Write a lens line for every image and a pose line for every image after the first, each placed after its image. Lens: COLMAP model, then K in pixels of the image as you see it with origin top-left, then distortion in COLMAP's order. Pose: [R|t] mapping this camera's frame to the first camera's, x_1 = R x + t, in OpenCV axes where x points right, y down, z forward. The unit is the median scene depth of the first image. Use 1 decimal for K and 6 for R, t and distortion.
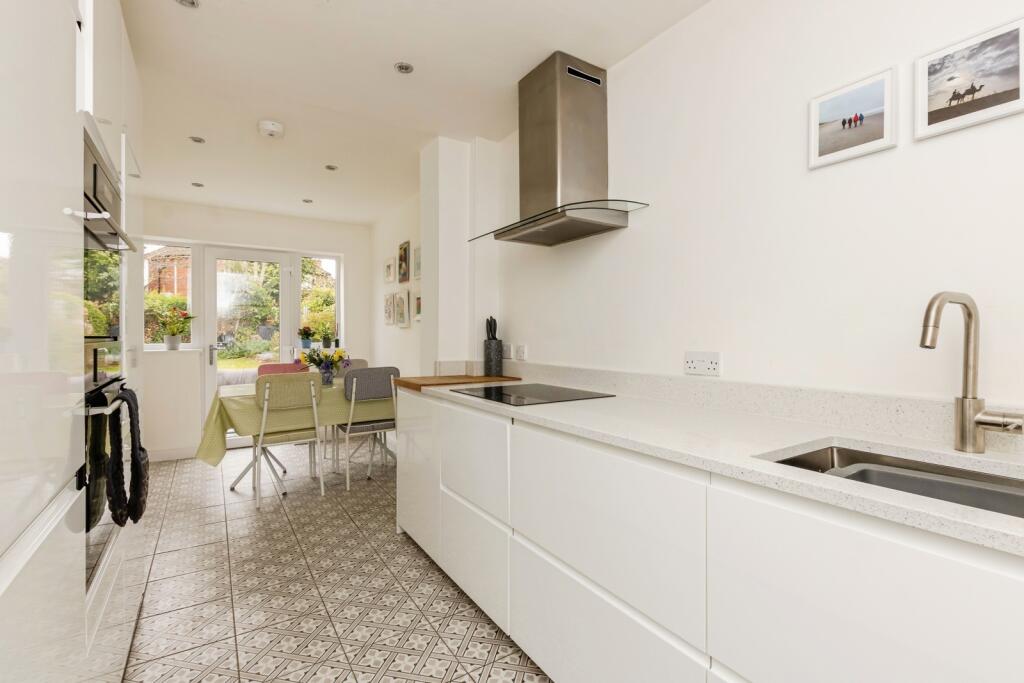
lens RADIAL K [[471.3, 0, 516.4], [0, 471.3, 333.2], [0, 0, 1]] dist [0.002498, 0.000580]
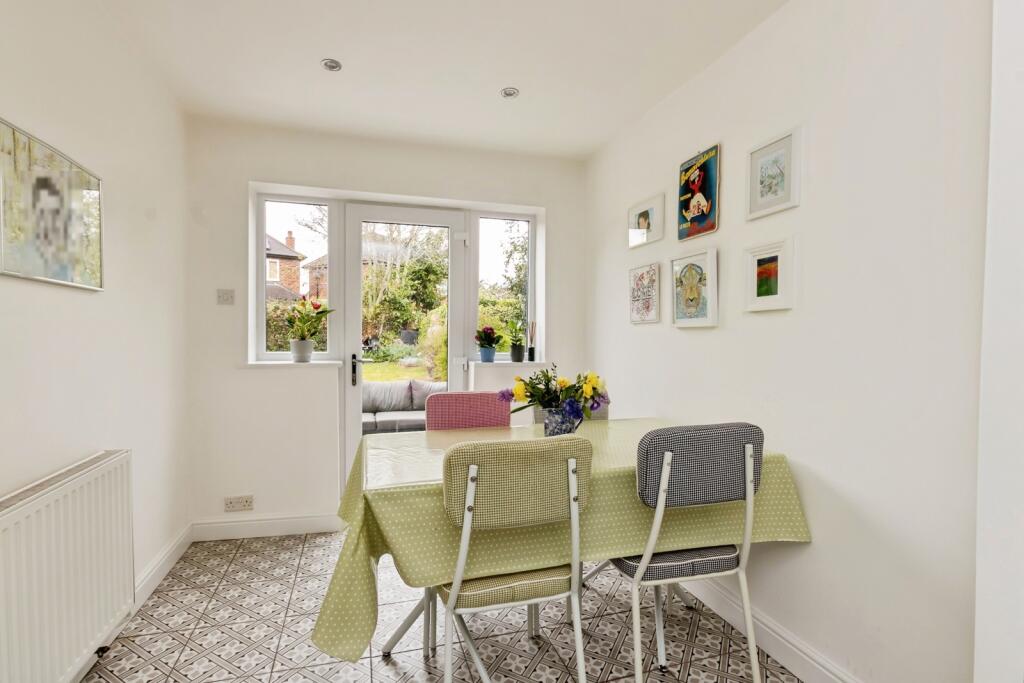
lens RADIAL K [[471.3, 0, 507.0], [0, 471.3, 344.9], [0, 0, 1]] dist [0.002498, 0.000580]
pose [[0.963506, 0.010976, -0.267463, -0.279937], [-0.007424, 0.999870, 0.014286, 0.000366], [0.267585, -0.011779, 0.963462, 0.446688]]
